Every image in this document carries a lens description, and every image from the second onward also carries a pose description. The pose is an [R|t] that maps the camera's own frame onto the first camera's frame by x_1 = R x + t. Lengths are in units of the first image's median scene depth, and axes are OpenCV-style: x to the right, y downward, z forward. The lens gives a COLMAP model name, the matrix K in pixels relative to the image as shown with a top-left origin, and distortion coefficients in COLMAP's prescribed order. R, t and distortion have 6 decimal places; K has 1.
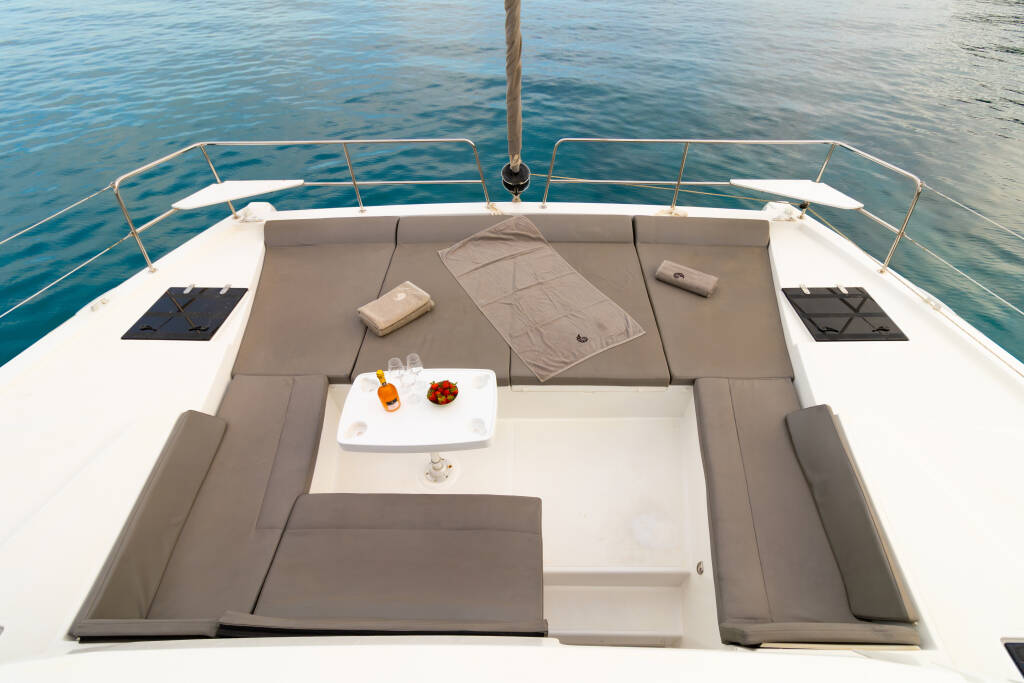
lens RADIAL K [[486.8, 0, 520.6], [0, 486.8, 347.7], [0, 0, 1]] dist [0.002795, -0.000927]
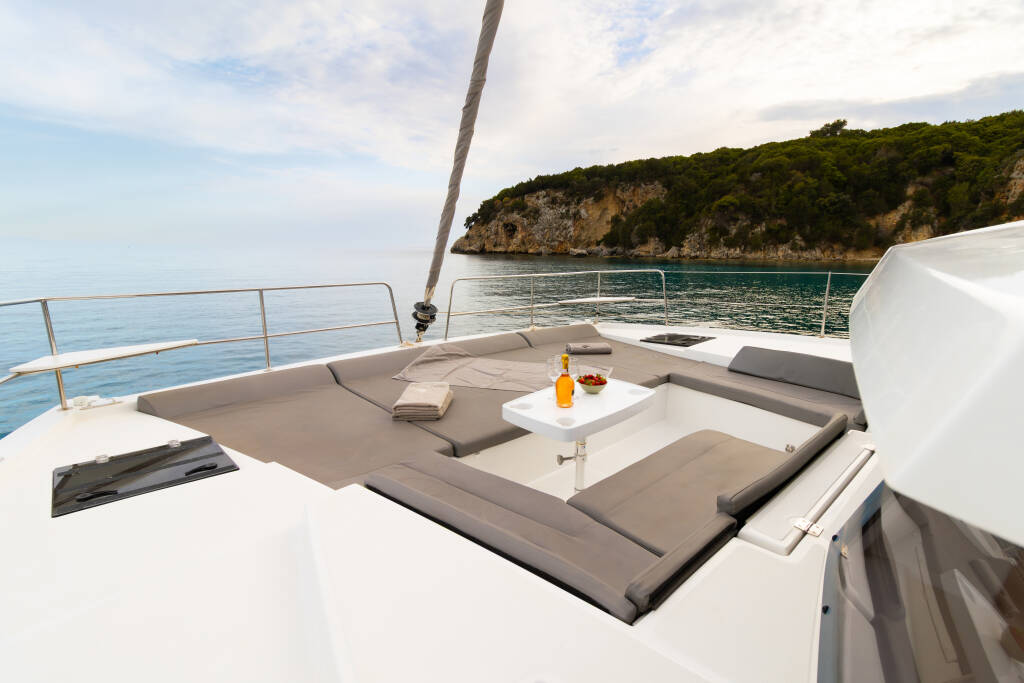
lens RADIAL K [[486.8, 0, 520.6], [0, 486.8, 347.7], [0, 0, 1]] dist [0.002795, -0.000927]
pose [[0.719145, -0.122430, 0.683989, -0.715025], [0.473695, 0.806553, -0.353674, 0.241126], [-0.508373, 0.578345, 0.638023, 0.253404]]
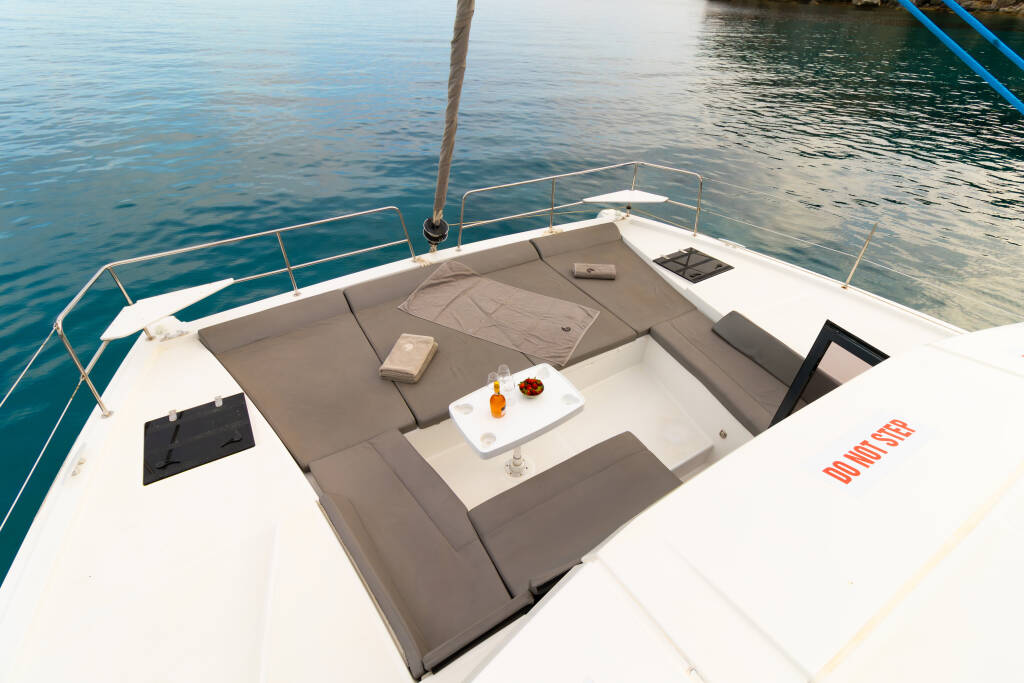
lens RADIAL K [[486.8, 0, 520.6], [0, 486.8, 347.7], [0, 0, 1]] dist [0.002795, -0.000927]
pose [[0.840861, -0.311601, 0.442558, -0.506224], [0.355309, 0.934594, -0.017048, 0.005879], [-0.408300, 0.171580, 0.896578, -0.091907]]
